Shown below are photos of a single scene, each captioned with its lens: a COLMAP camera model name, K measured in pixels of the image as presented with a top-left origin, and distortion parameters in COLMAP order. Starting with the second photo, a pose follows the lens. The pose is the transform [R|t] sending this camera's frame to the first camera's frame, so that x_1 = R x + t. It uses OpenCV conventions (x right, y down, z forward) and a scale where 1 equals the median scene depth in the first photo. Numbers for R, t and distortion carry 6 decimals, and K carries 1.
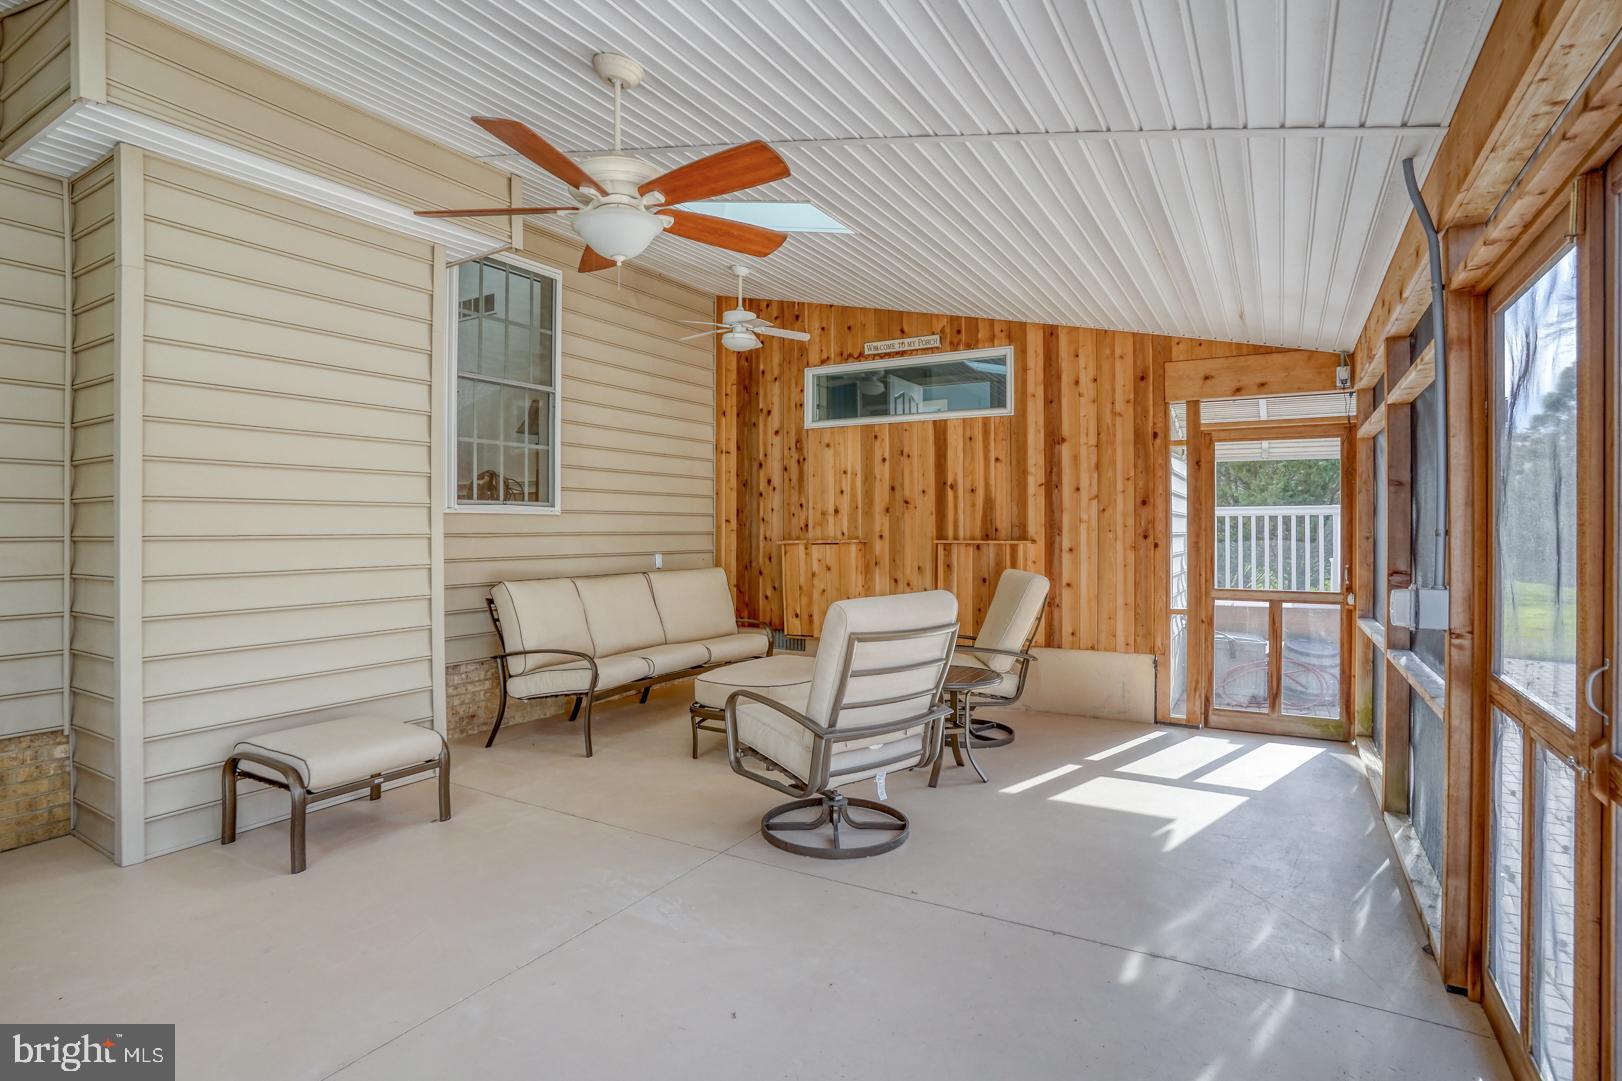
lens RADIAL K [[812.3, 0, 819.0], [0, 812.3, 529.6], [0, 0, 1]] dist [-0.040683, 0.000491]
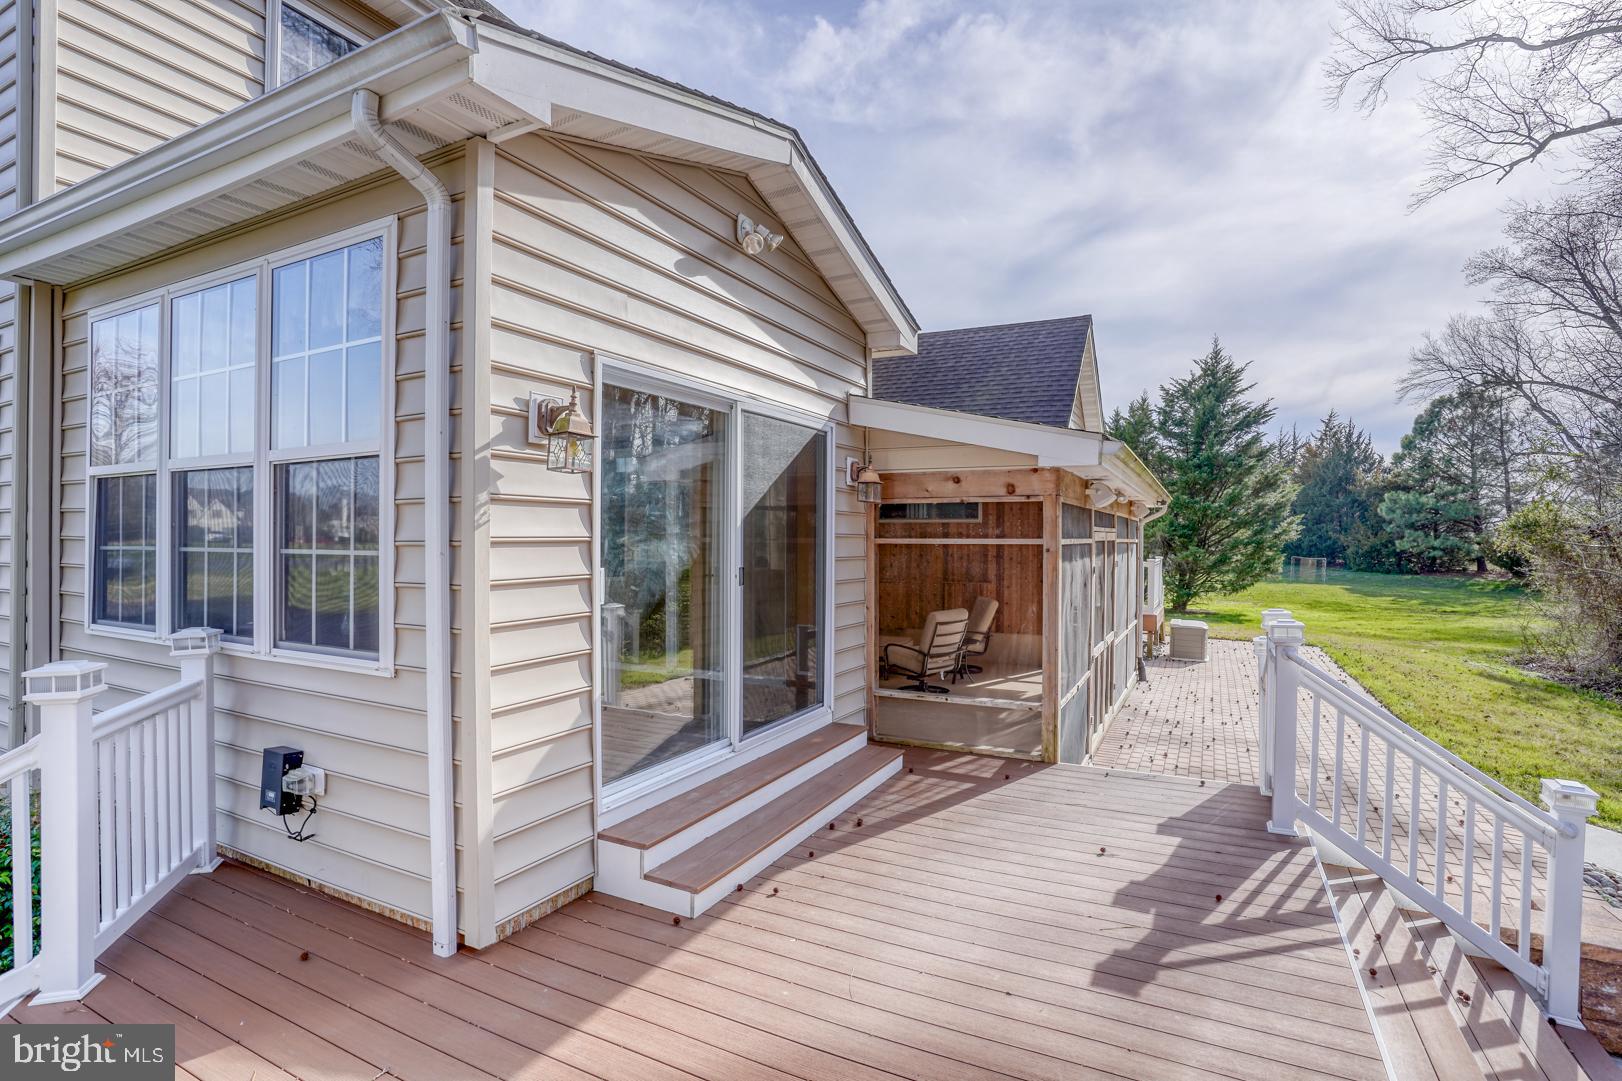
lens RADIAL K [[794.6, 0, 808.2], [0, 794.6, 545.3], [0, 0, 1]] dist [-0.051550, 0.000486]
pose [[0.998795, 0.005582, 0.048750, -0.363814], [-0.006186, 0.999906, 0.012251, -0.121316], [-0.048677, -0.012538, 0.998736, -1.212187]]
